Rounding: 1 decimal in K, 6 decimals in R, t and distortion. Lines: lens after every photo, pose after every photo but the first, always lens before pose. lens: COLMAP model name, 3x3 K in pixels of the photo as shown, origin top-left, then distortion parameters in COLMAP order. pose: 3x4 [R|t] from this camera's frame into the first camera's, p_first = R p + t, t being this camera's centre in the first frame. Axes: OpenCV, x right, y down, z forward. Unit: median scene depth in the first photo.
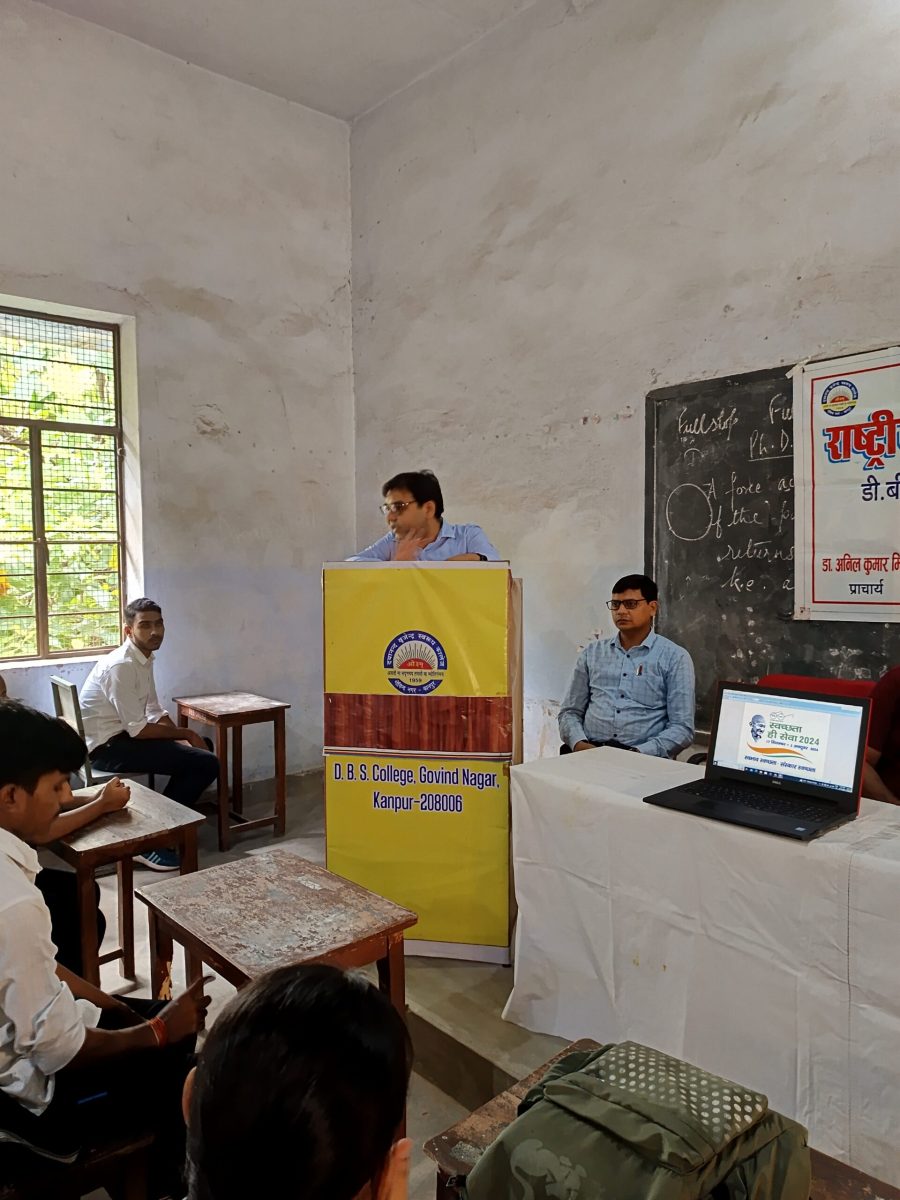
lens RADIAL K [[854.8, 0, 447.5], [0, 854.8, 606.3], [0, 0, 1]] dist [-0.008066, 0.019890]
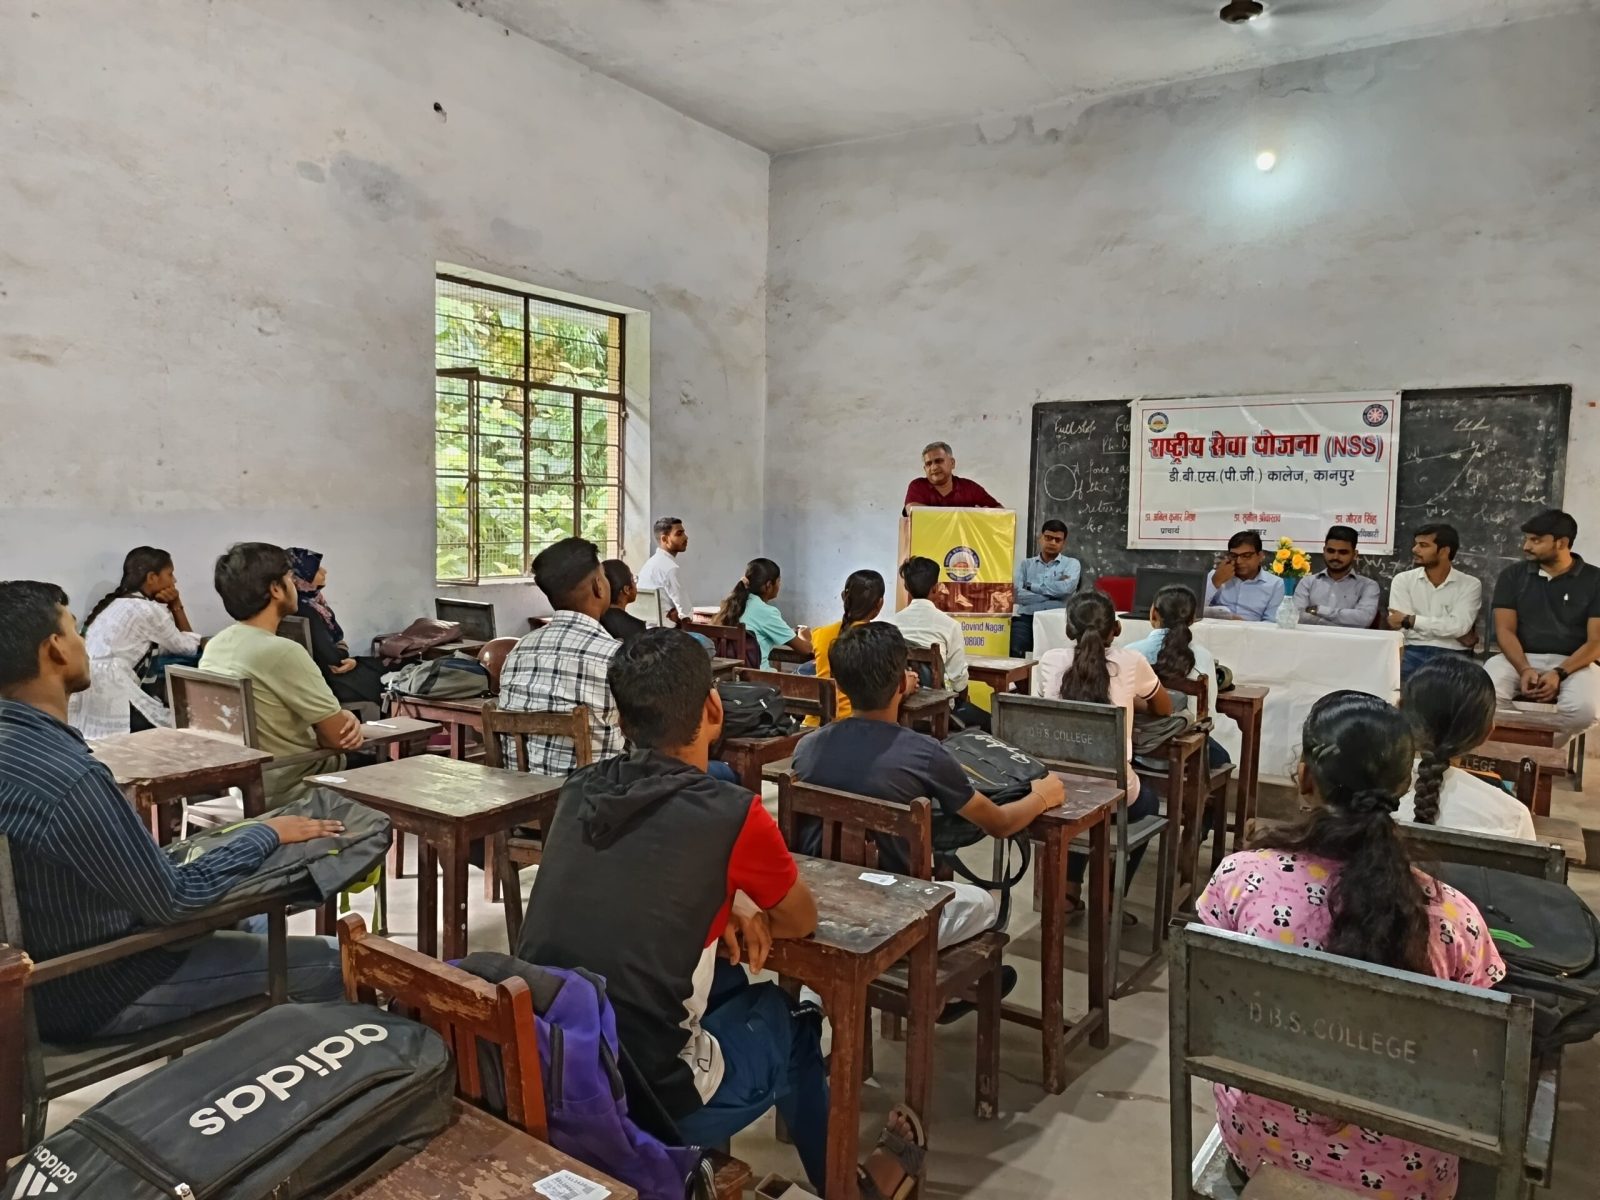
lens RADIAL K [[1139.8, 0, 788.3], [0, 1139.8, 600.9], [0, 0, 1]] dist [-0.008066, 0.019890]
pose [[0.962964, 0.008701, 0.269490, -0.848570], [-0.014523, 0.999702, 0.019616, 0.083770], [-0.269239, -0.022803, 0.962803, -0.997413]]
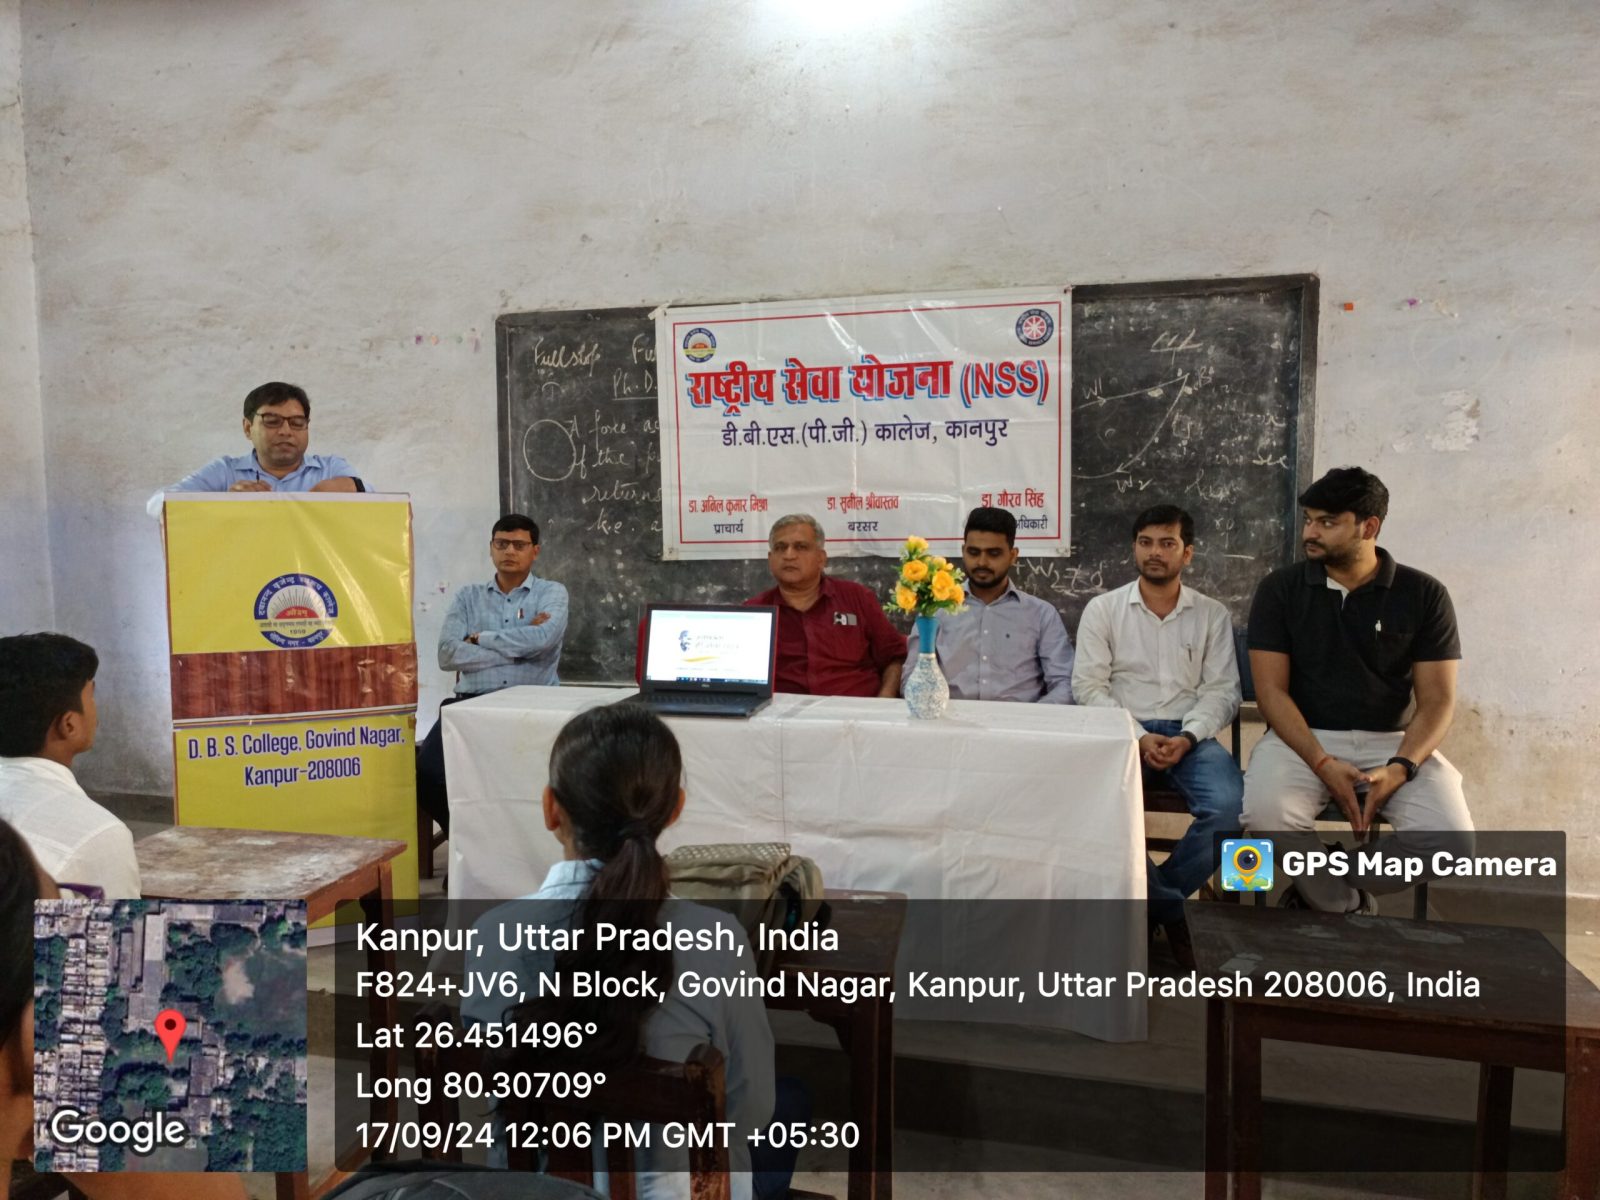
lens RADIAL K [[1138.0, 0, 799.6], [0, 1138.0, 592.9], [0, 0, 1]] dist [0.043666, -0.026601]
pose [[0.822975, -0.035692, 0.566955, -0.226019], [0.030990, 0.999359, 0.017929, 0.034763], [-0.567231, 0.002815, 0.823554, -0.201712]]
